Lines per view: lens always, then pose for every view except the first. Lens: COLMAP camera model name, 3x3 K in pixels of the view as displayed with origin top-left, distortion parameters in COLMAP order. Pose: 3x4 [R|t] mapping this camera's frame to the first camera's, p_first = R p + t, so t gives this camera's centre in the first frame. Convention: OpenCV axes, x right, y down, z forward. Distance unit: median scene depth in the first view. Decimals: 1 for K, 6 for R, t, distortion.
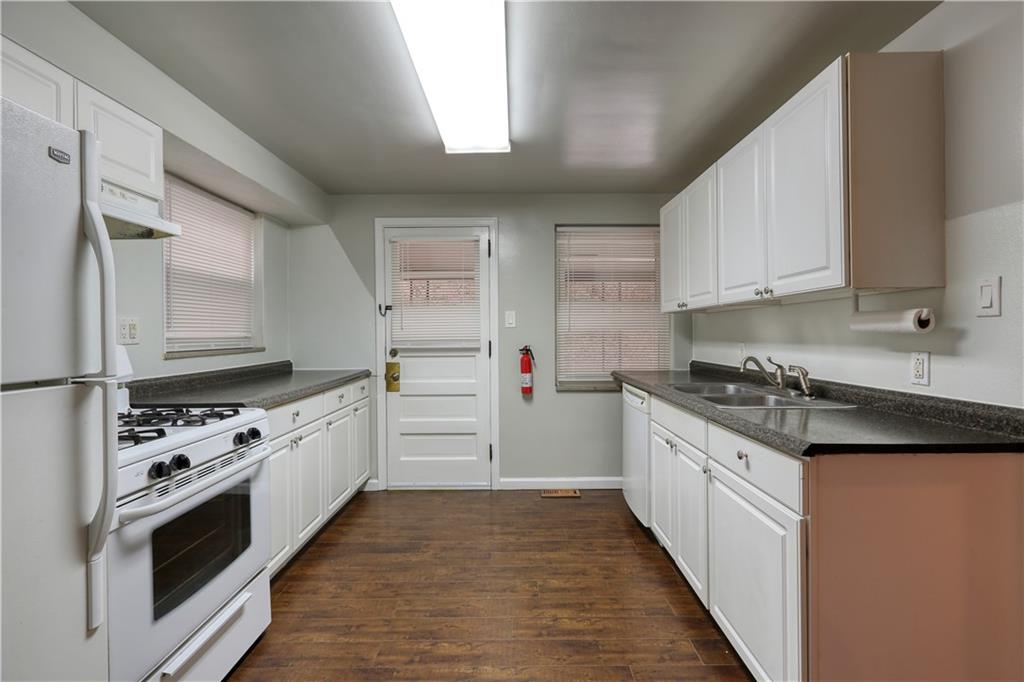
lens RADIAL K [[459.1, 0, 511.7], [0, 459.1, 333.3], [0, 0, 1]] dist [0.000896, -0.000124]
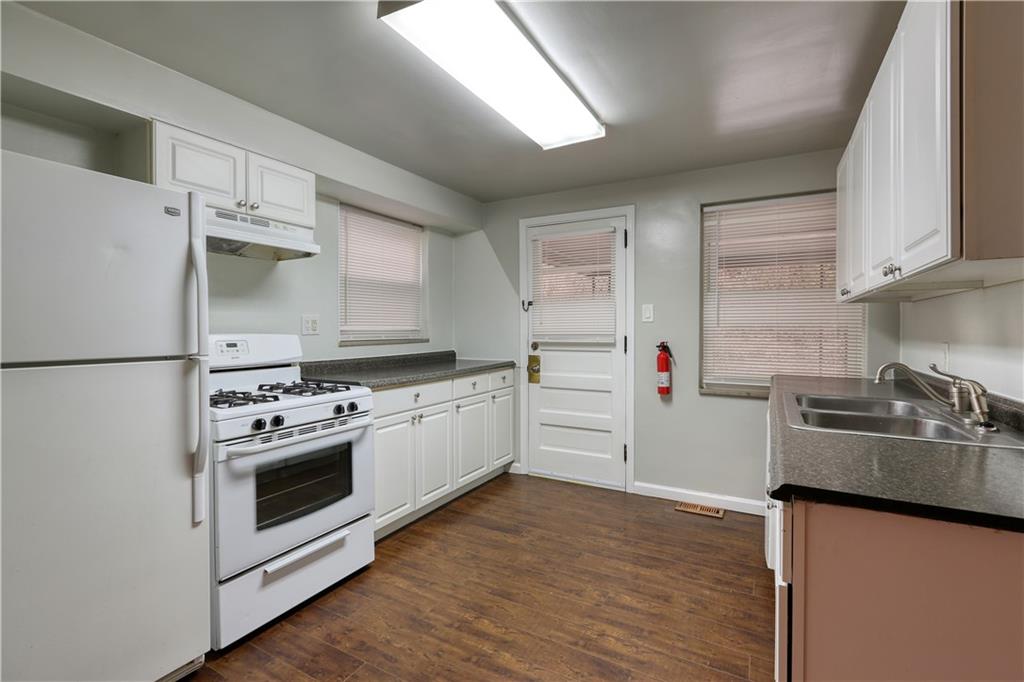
lens RADIAL K [[459.1, 0, 511.7], [0, 459.1, 333.3], [0, 0, 1]] dist [0.000896, -0.000124]
pose [[0.873541, 0.010926, -0.486627, 0.292449], [-0.004962, 0.999896, 0.013542, -0.001307], [0.486725, -0.009414, 0.873505, 0.076949]]
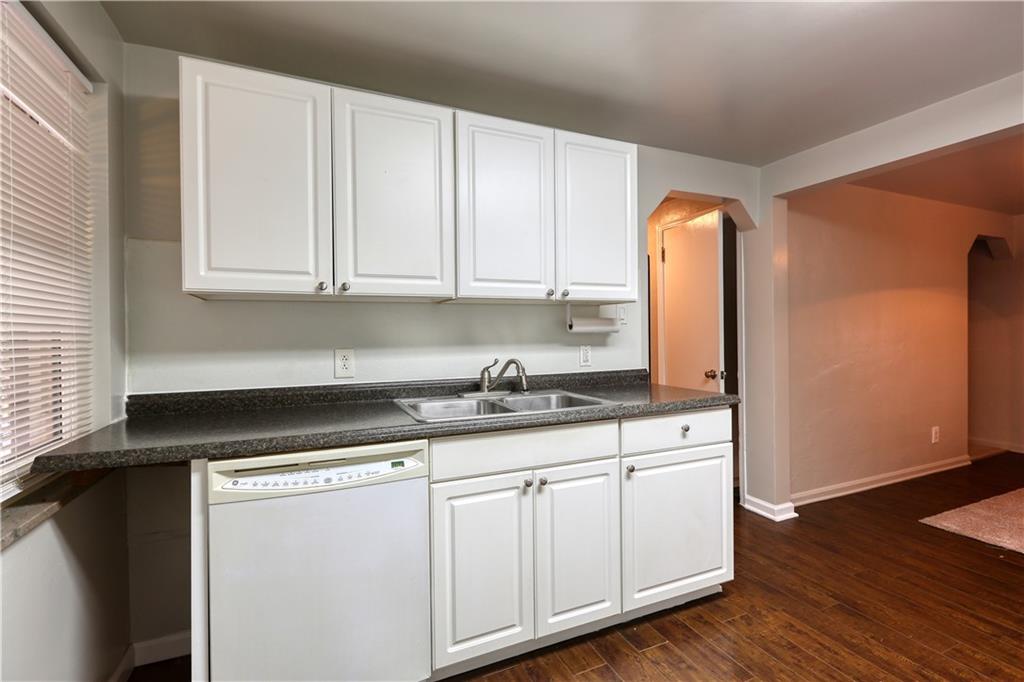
lens RADIAL K [[459.1, 0, 511.7], [0, 459.1, 333.3], [0, 0, 1]] dist [0.000896, -0.000124]
pose [[-0.408664, 0.009149, 0.912639, -0.273610], [0.013386, 0.999902, -0.004029, 0.001648], [-0.912587, 0.010570, -0.408746, 1.165499]]
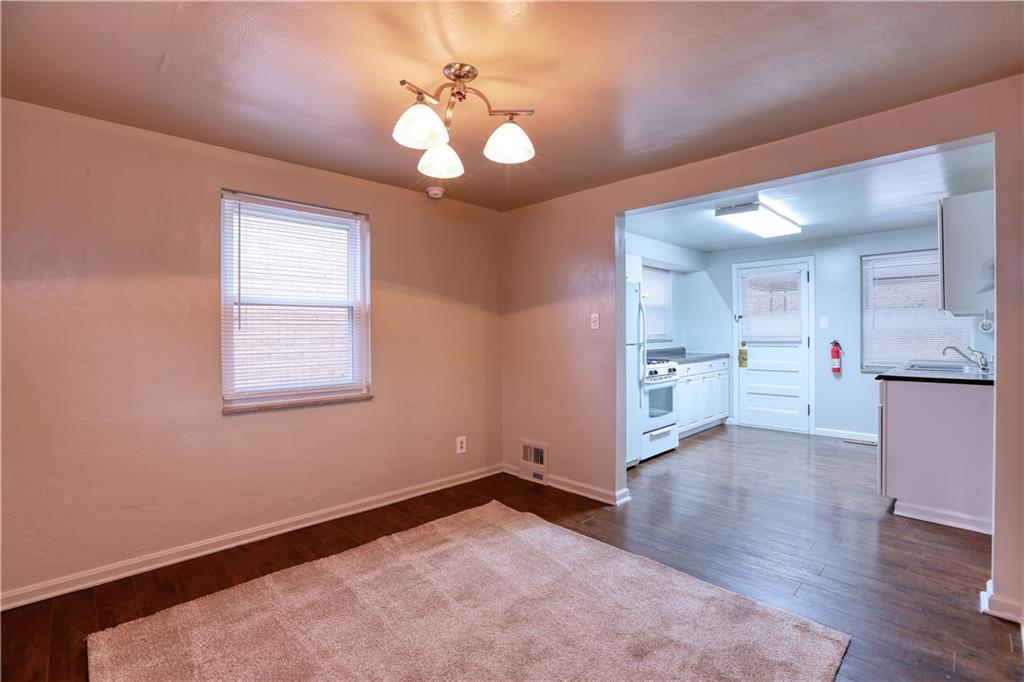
lens RADIAL K [[463.9, 0, 535.3], [0, 463.9, 334.6], [0, 0, 1]] dist [0.000614, -0.000006]
pose [[0.731491, 0.001767, -0.681849, 0.477000], [0.003098, 0.999978, 0.005915, -0.004302], [0.681844, -0.006439, 0.731469, -1.056260]]
